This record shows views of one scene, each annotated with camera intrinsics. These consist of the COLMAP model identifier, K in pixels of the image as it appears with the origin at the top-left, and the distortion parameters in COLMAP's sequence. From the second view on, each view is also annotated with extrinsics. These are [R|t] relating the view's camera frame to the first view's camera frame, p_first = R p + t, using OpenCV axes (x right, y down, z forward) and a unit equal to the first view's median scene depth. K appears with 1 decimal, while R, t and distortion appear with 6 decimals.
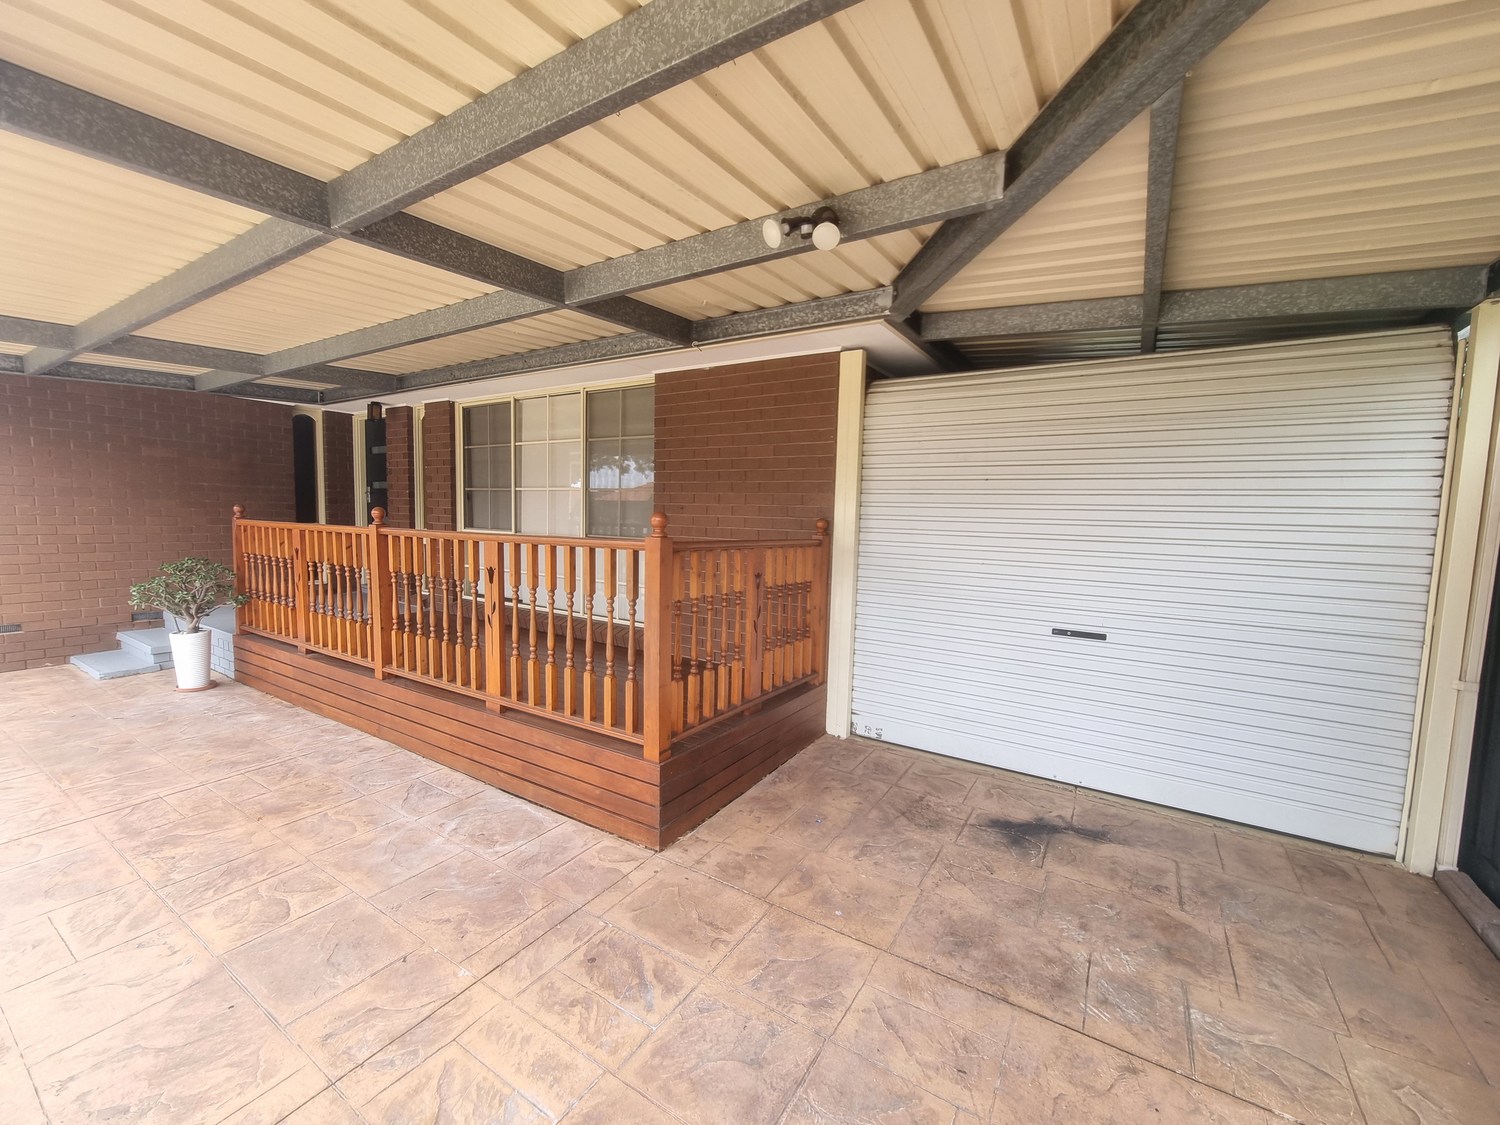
lens RADIAL K [[617.8, 0, 748.0], [0, 617.8, 557.6], [0, 0, 1]] dist [0.001586, 0.000249]
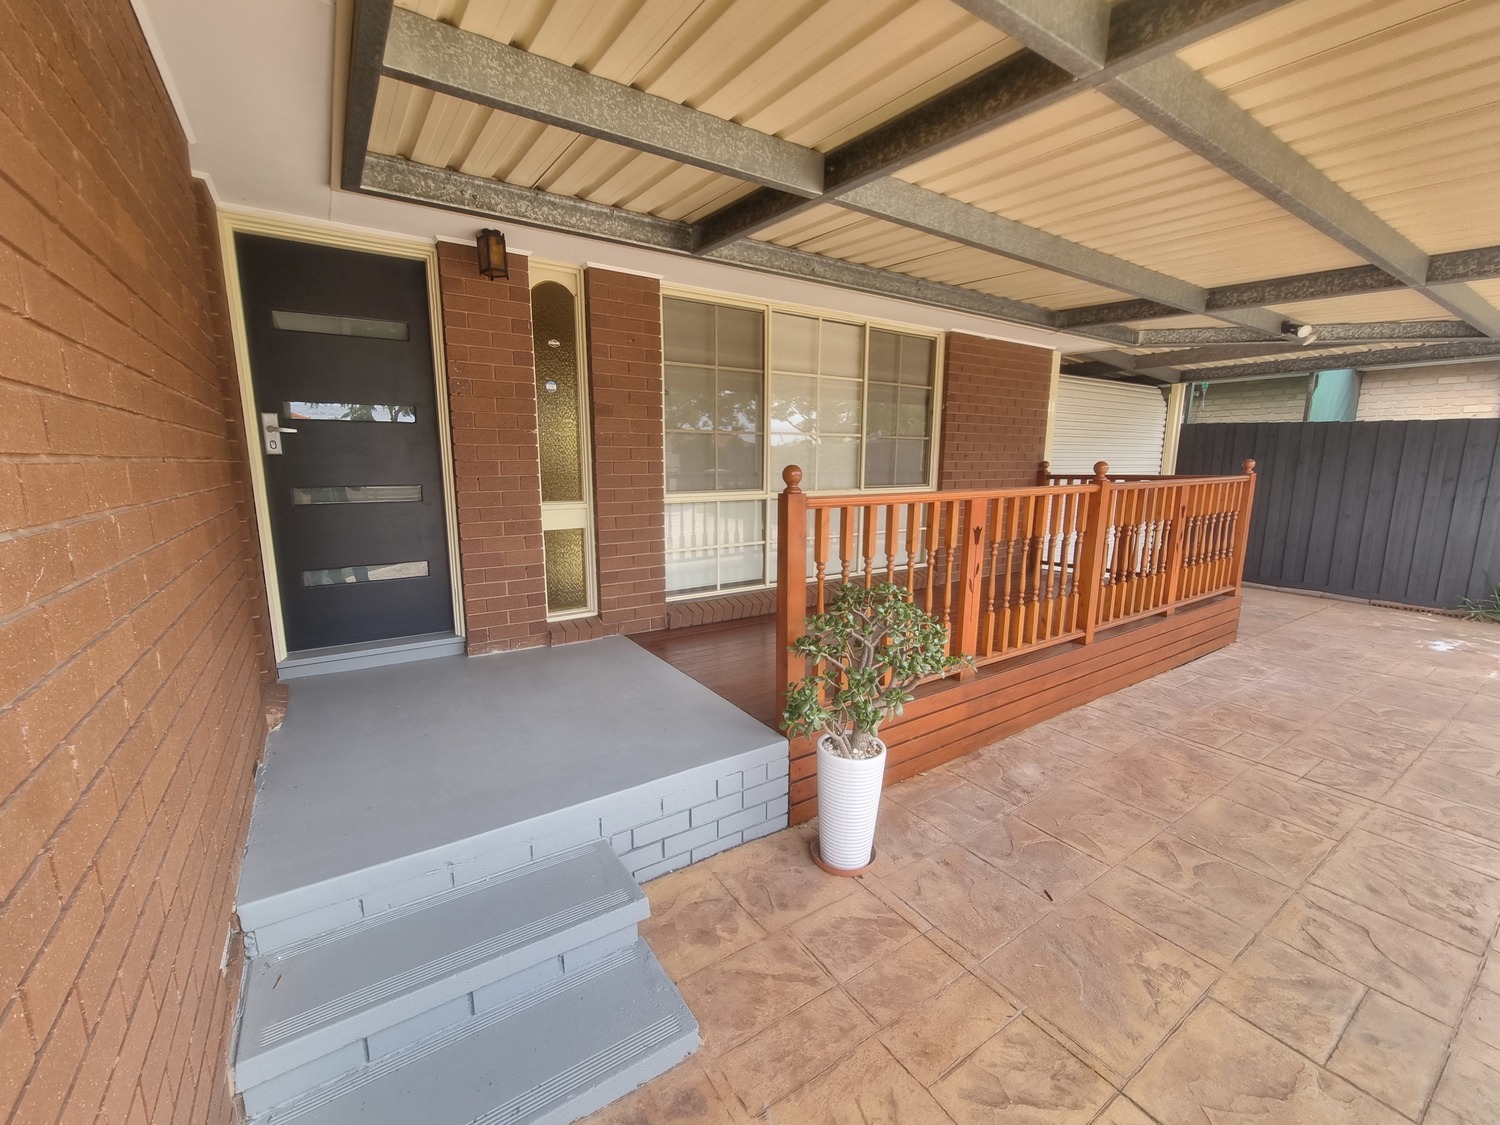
lens RADIAL K [[617.8, 0, 741.0], [0, 617.8, 559.8], [0, 0, 1]] dist [0.001586, 0.000249]
pose [[0.403740, -0.168884, 0.899151, -1.766669], [0.079203, 0.985576, 0.149553, -0.122233], [-0.911439, 0.010835, 0.411292, 1.177188]]
